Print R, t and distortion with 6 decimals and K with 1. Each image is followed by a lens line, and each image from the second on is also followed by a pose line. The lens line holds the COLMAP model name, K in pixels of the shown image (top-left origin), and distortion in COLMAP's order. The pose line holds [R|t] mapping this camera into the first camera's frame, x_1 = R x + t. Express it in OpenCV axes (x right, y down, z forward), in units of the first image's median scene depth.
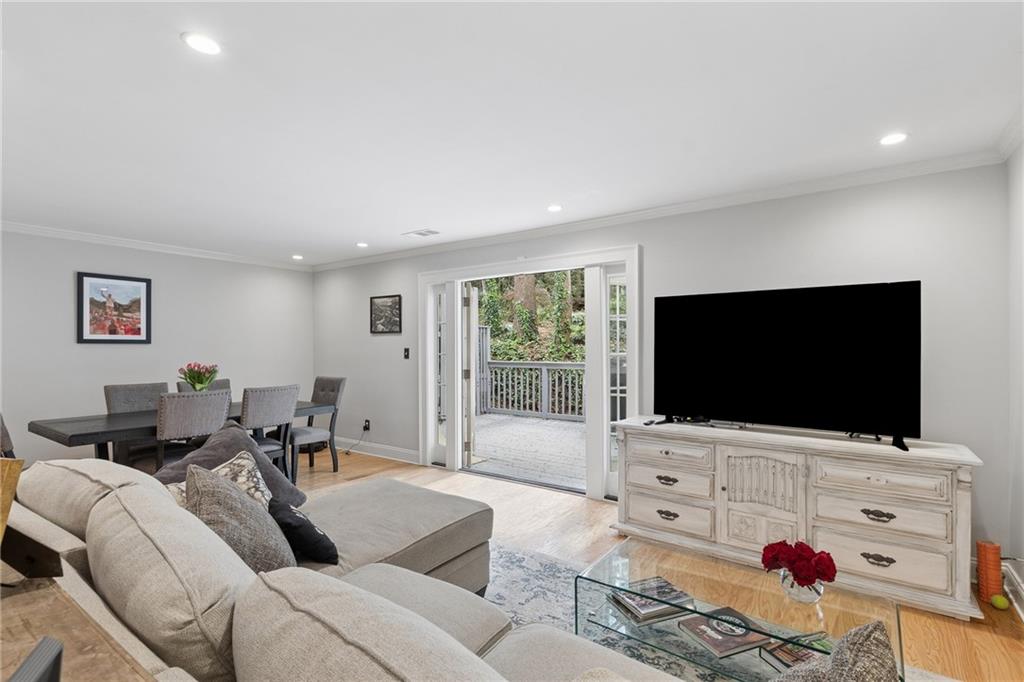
lens RADIAL K [[482.1, 0, 515.7], [0, 482.1, 342.5], [0, 0, 1]] dist [0.014213, -0.006639]
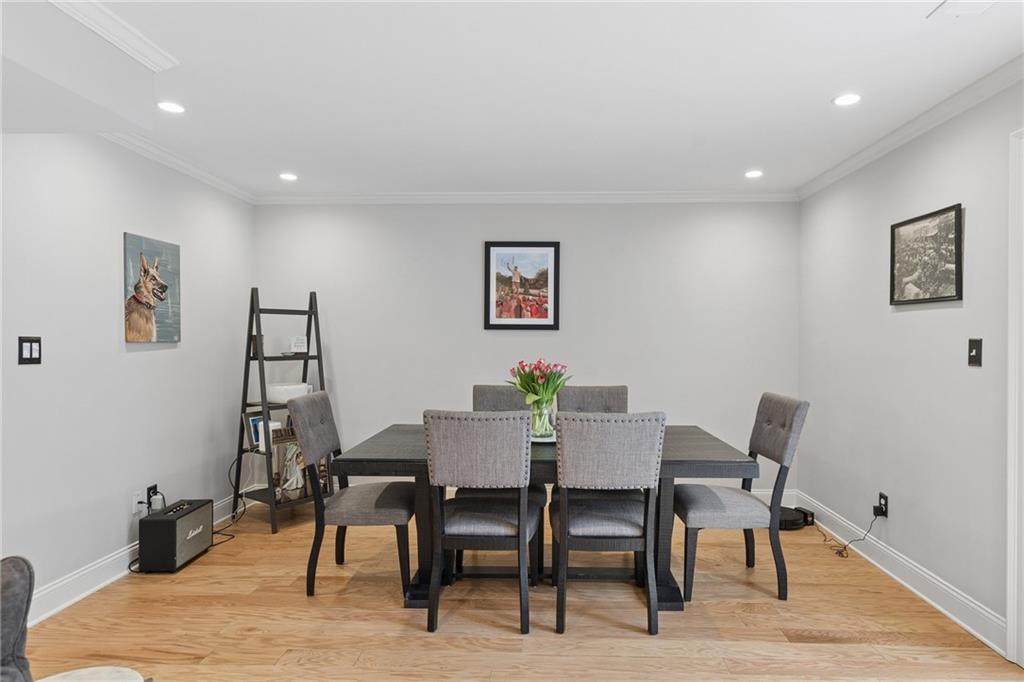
lens RADIAL K [[600.5, 0, 514.6], [0, 600.5, 342.3], [0, 0, 1]] dist [-0.003093, -0.003303]
pose [[0.557147, 0.012752, -0.830316, -0.033899], [0.001980, 0.999859, 0.016685, 0.005930], [0.830412, -0.010940, 0.557043, 0.440490]]
